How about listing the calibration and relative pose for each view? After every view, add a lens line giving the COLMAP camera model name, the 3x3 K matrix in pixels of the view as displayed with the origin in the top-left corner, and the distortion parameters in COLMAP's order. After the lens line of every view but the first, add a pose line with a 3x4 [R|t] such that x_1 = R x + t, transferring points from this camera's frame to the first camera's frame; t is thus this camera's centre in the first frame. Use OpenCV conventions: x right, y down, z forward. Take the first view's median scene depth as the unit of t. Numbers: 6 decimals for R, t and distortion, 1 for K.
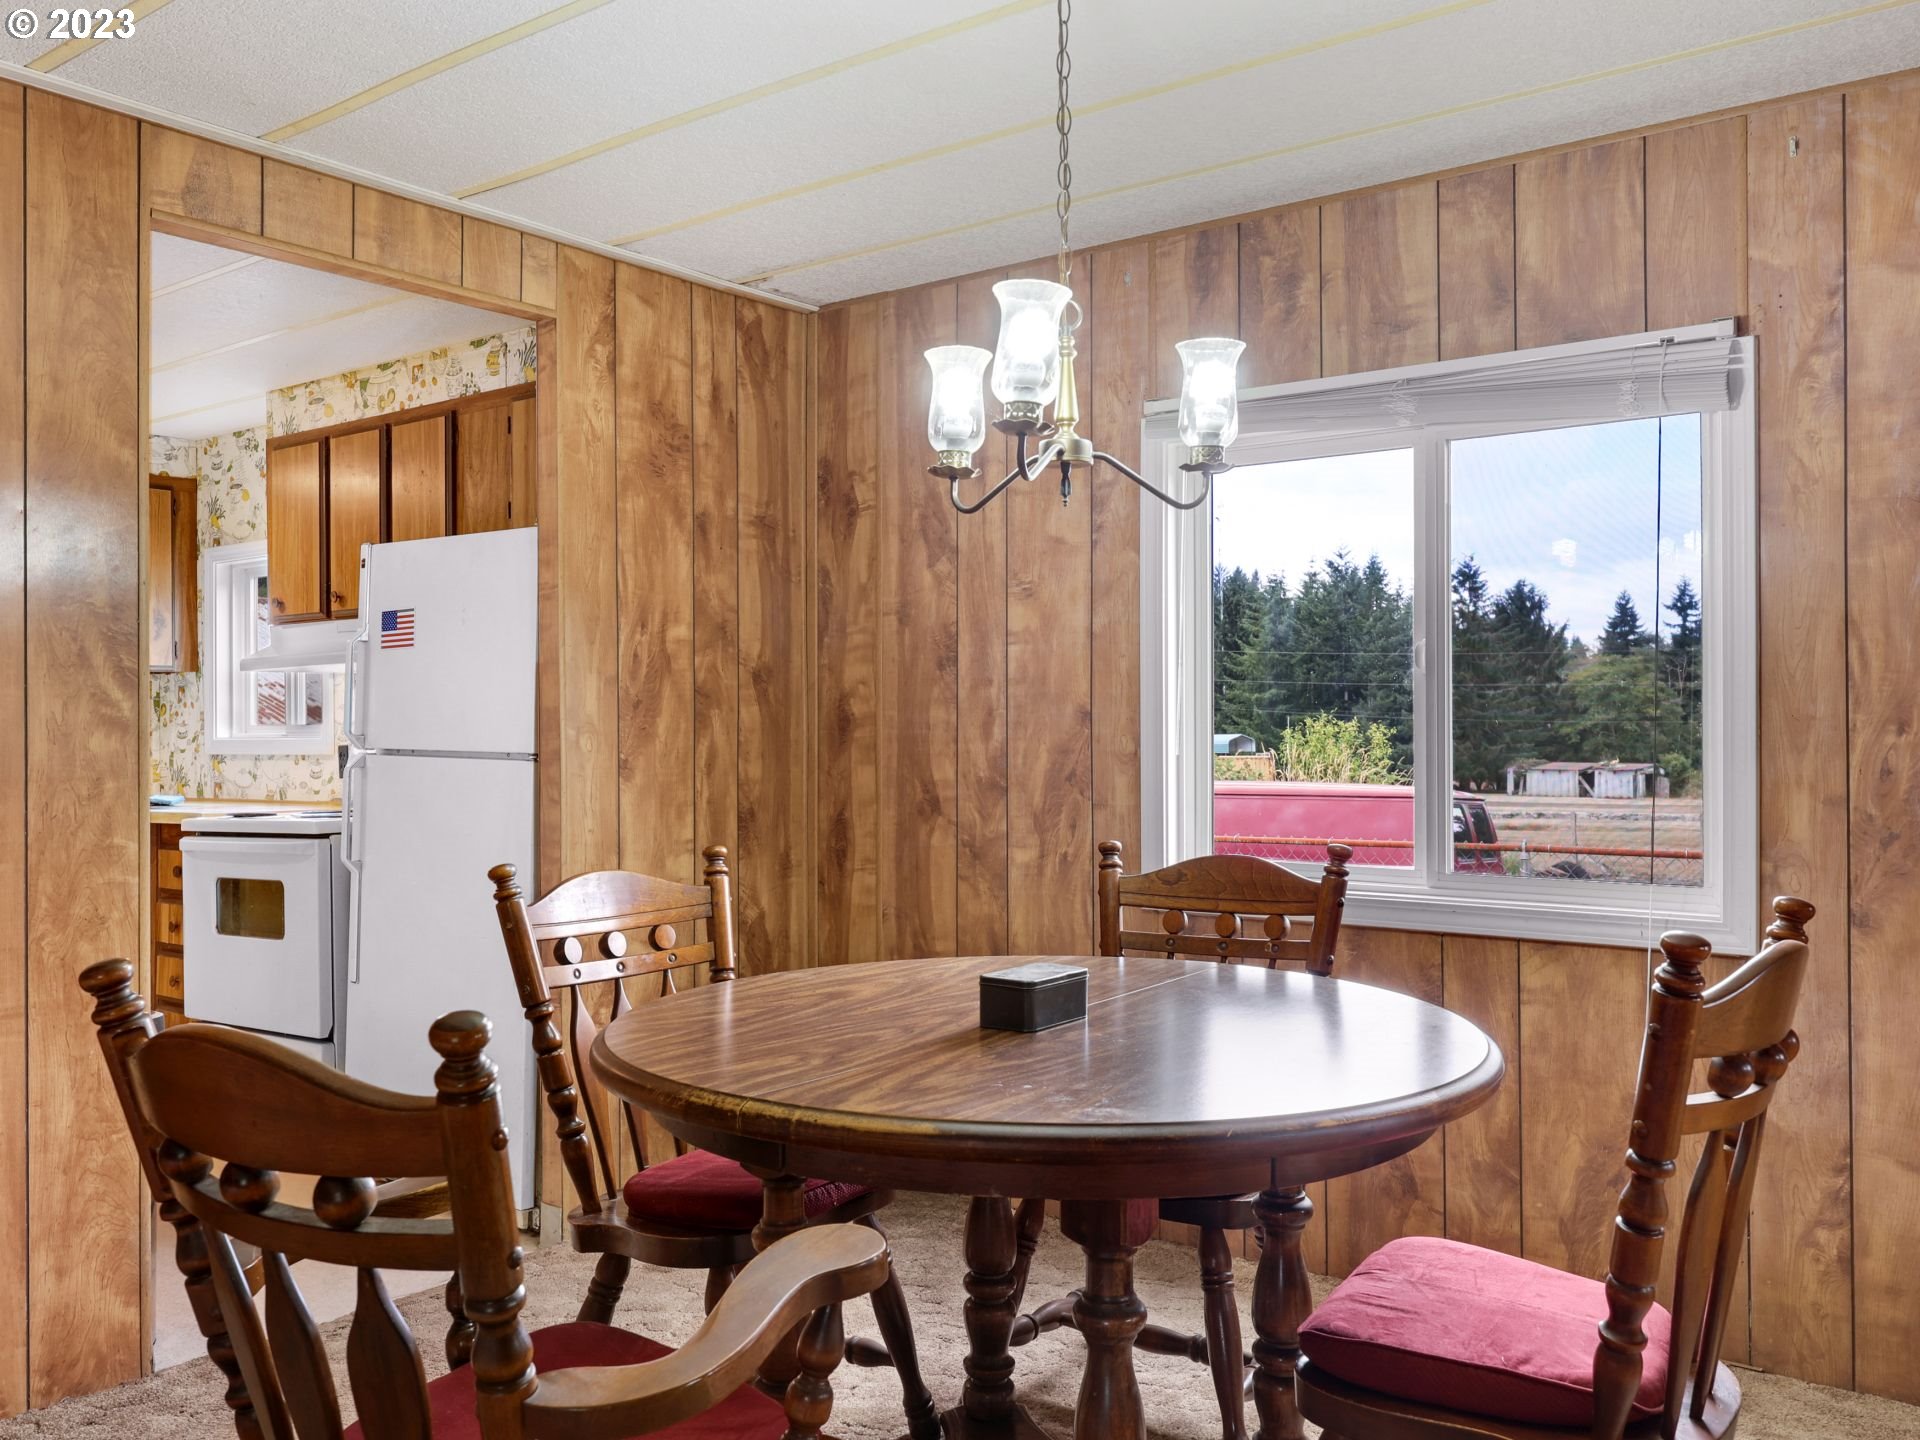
lens RADIAL K [[1595.8, 0, 982.5], [0, 1595.8, 710.9], [0, 0, 1]] dist [-0.029798, 0.031987]
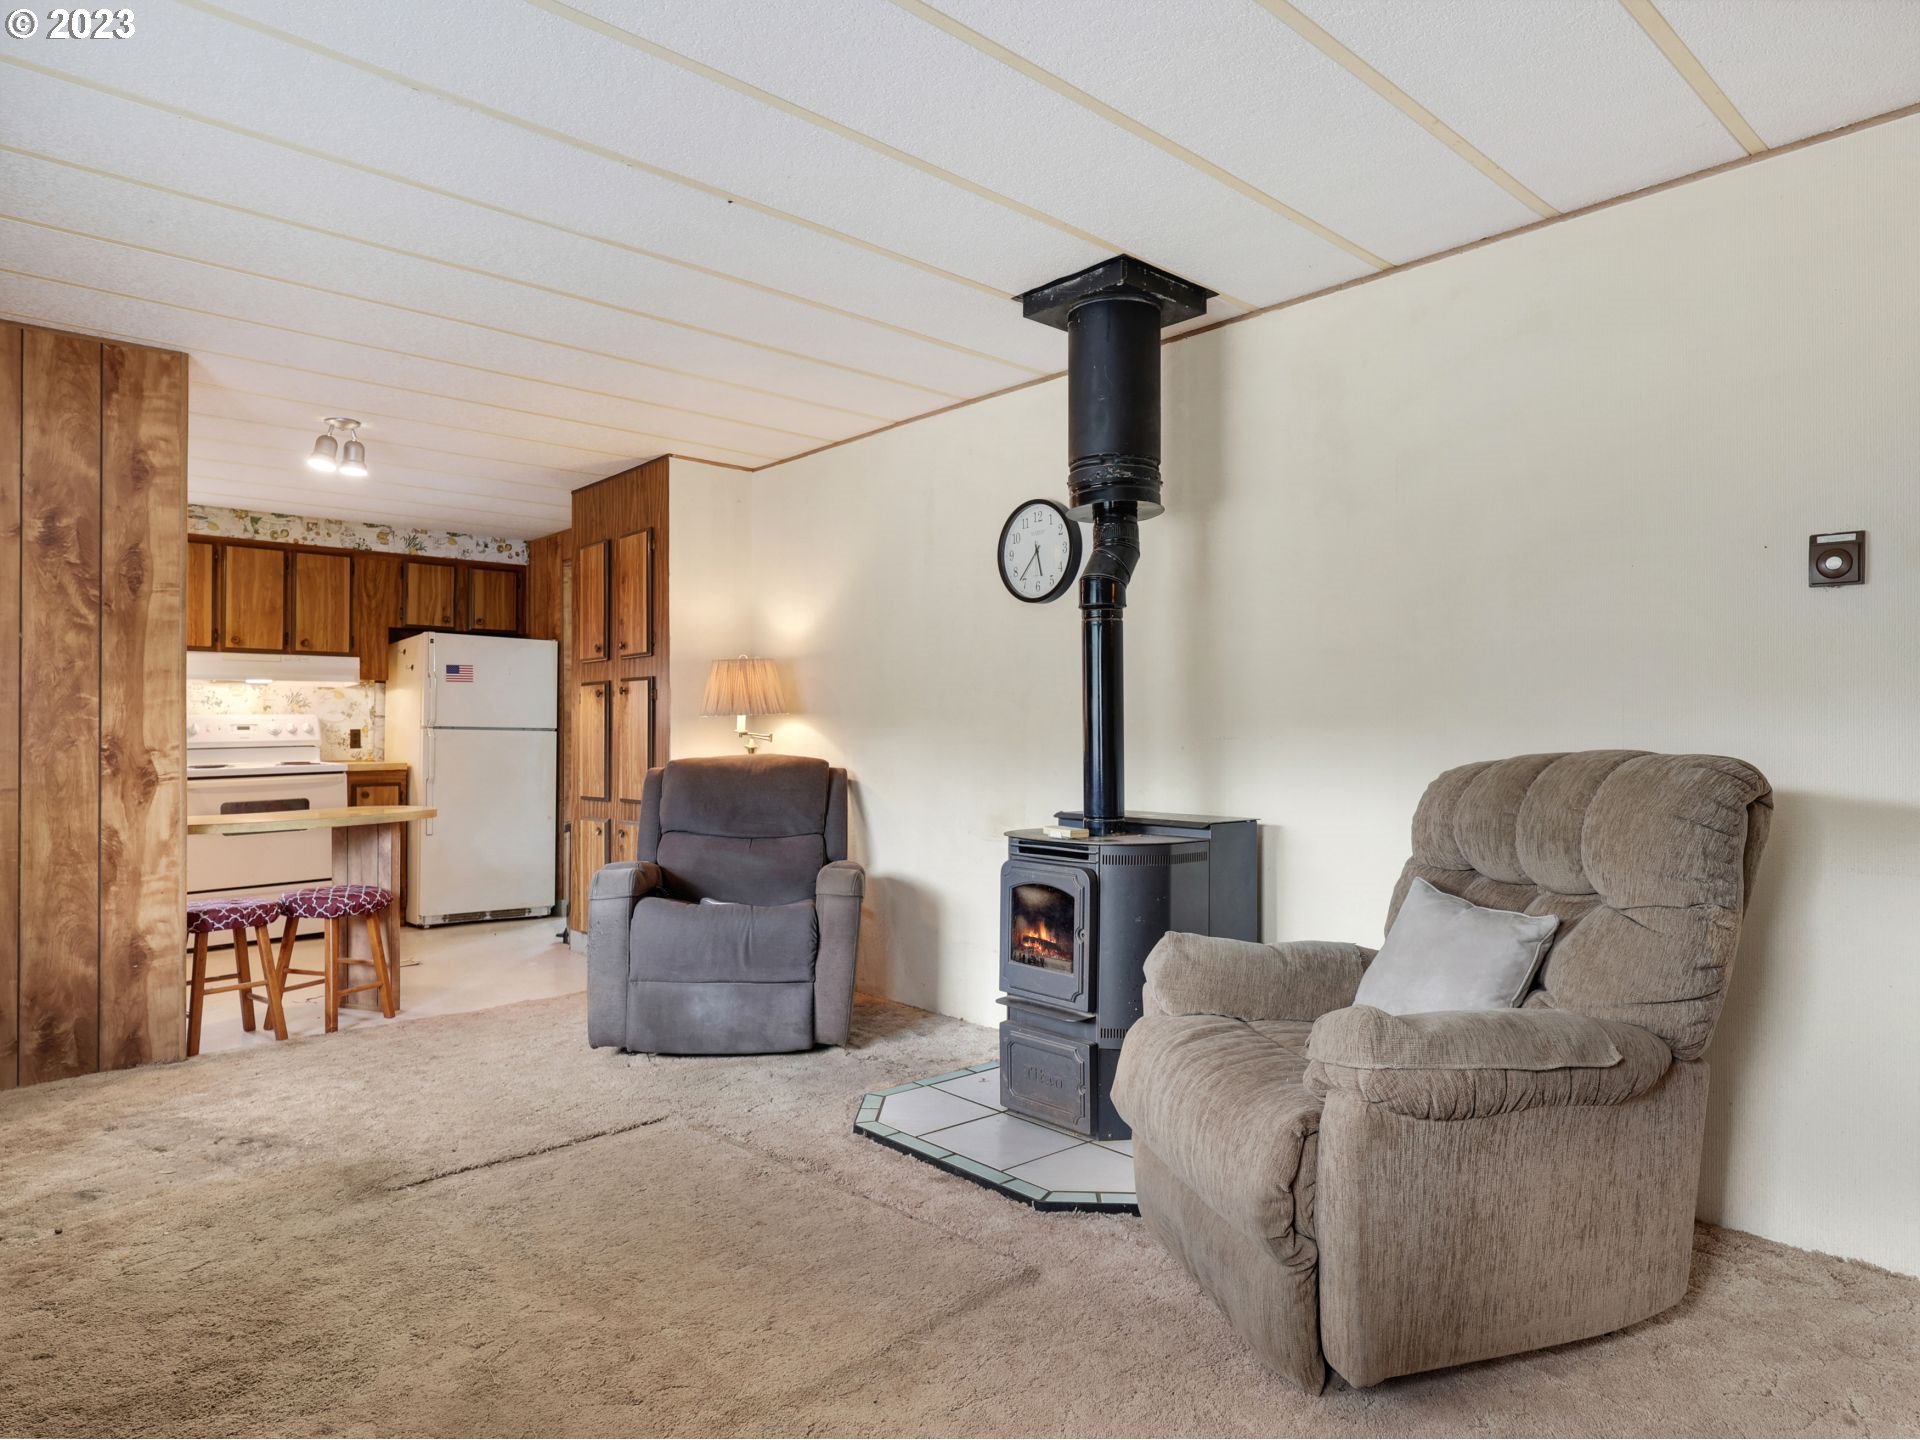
lens RADIAL K [[1156.0, 0, 950.2], [0, 1156.0, 718.0], [0, 0, 1]] dist [0.005237, 0.001617]
pose [[0.202857, 0.020805, 0.978987, -1.949146], [-0.010347, 0.999764, -0.019102, 0.037335], [-0.979154, -0.006255, 0.203024, -0.012430]]
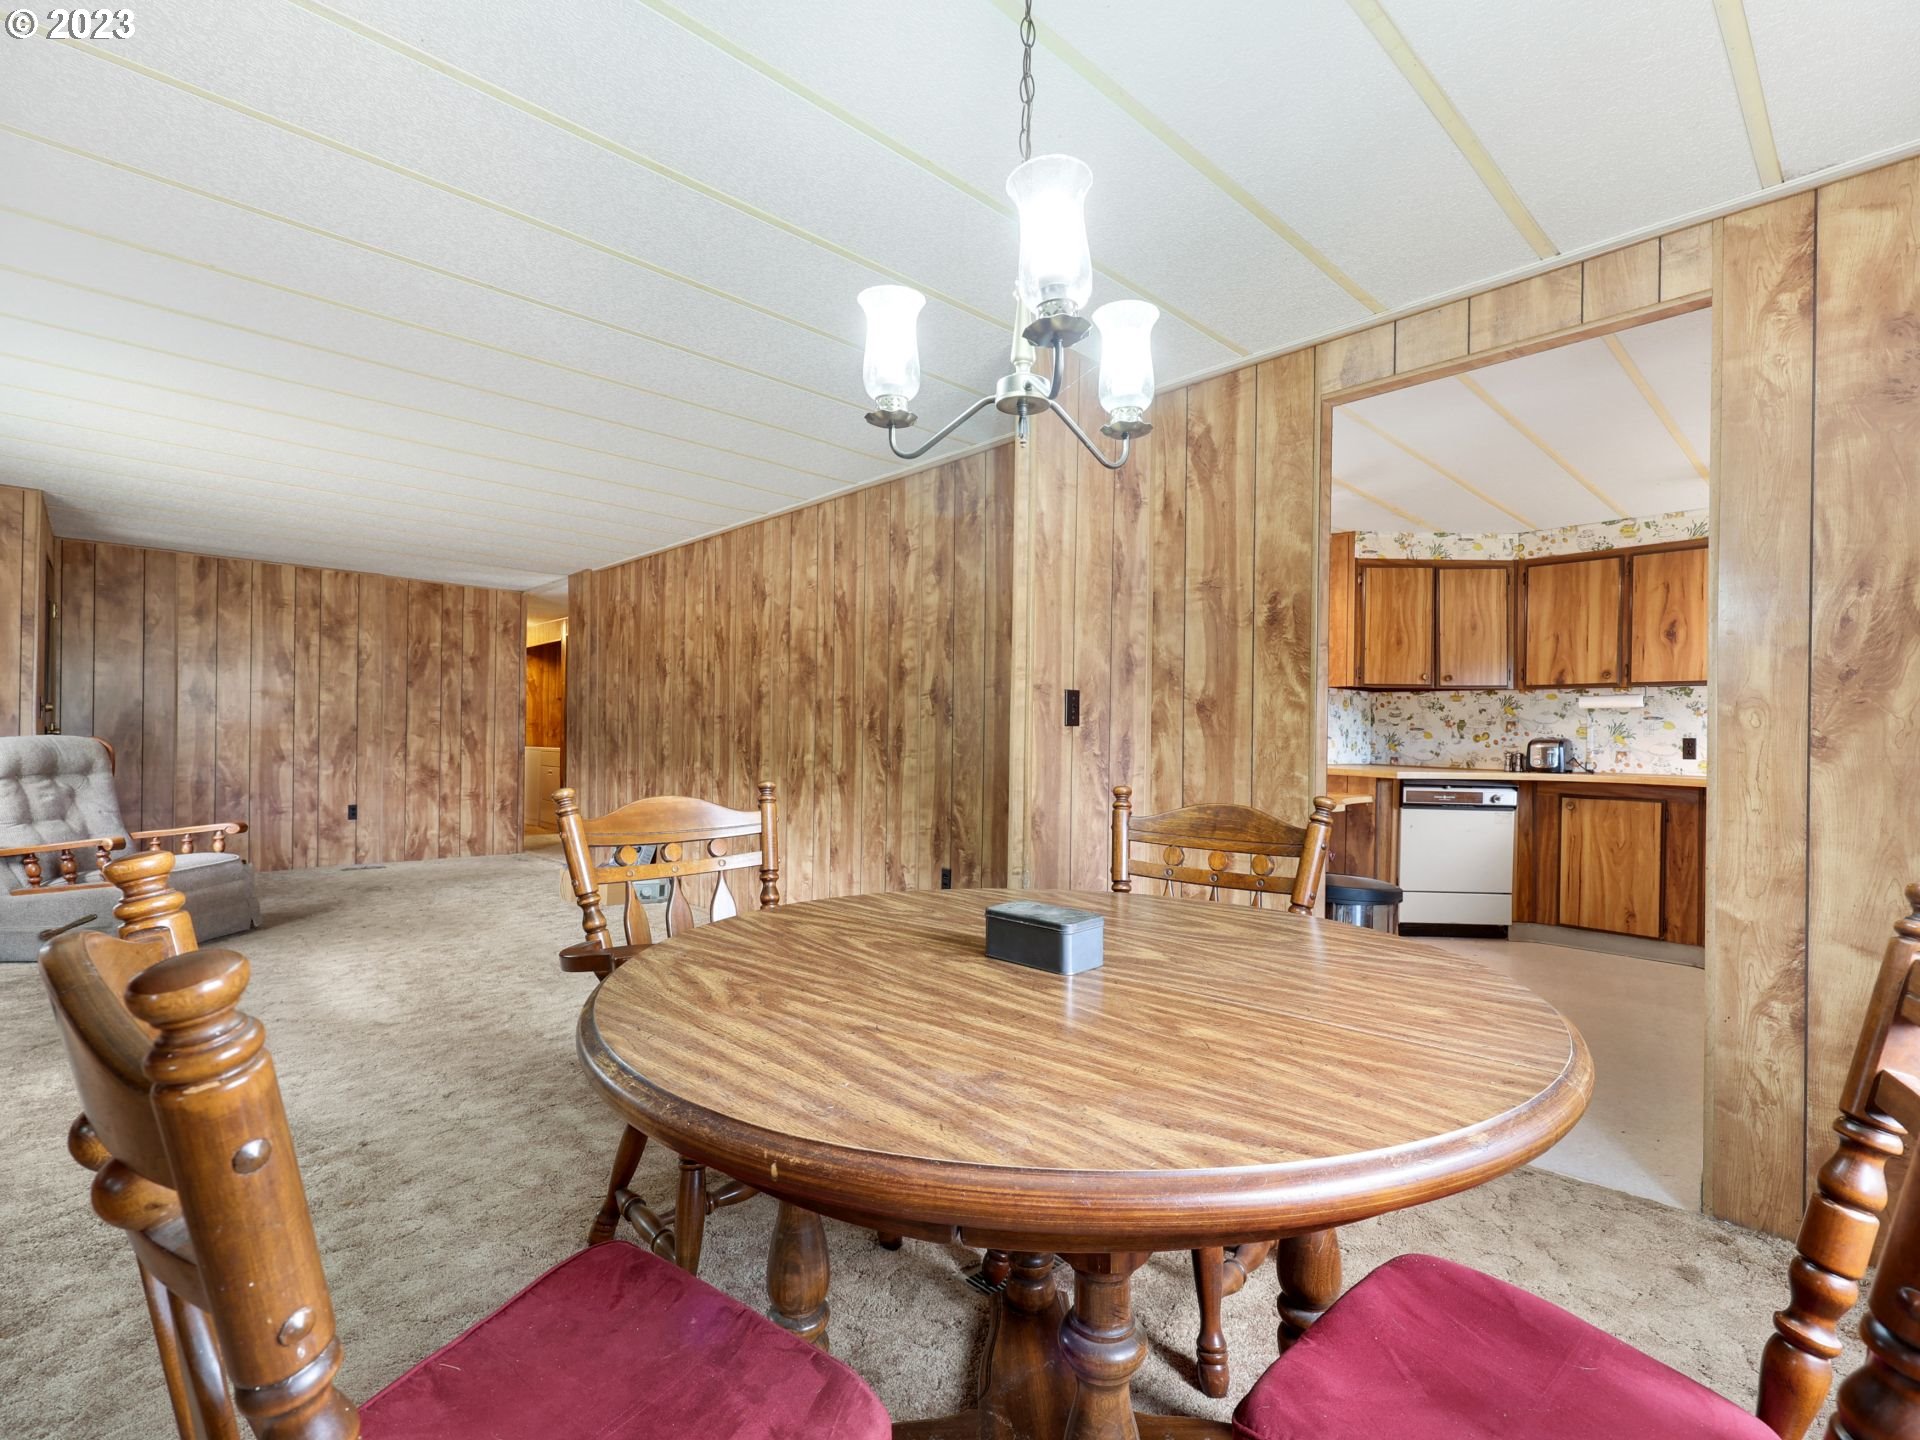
lens RADIAL K [[886.3, 0, 990.5], [0, 886.3, 732.1], [0, 0, 1]] dist [0.009810, -0.000103]
pose [[-0.155309, 0.001370, -0.987865, 0.342106], [-0.002089, 0.999996, 0.001715, 0.026574], [0.987864, 0.002330, -0.155306, 0.613164]]
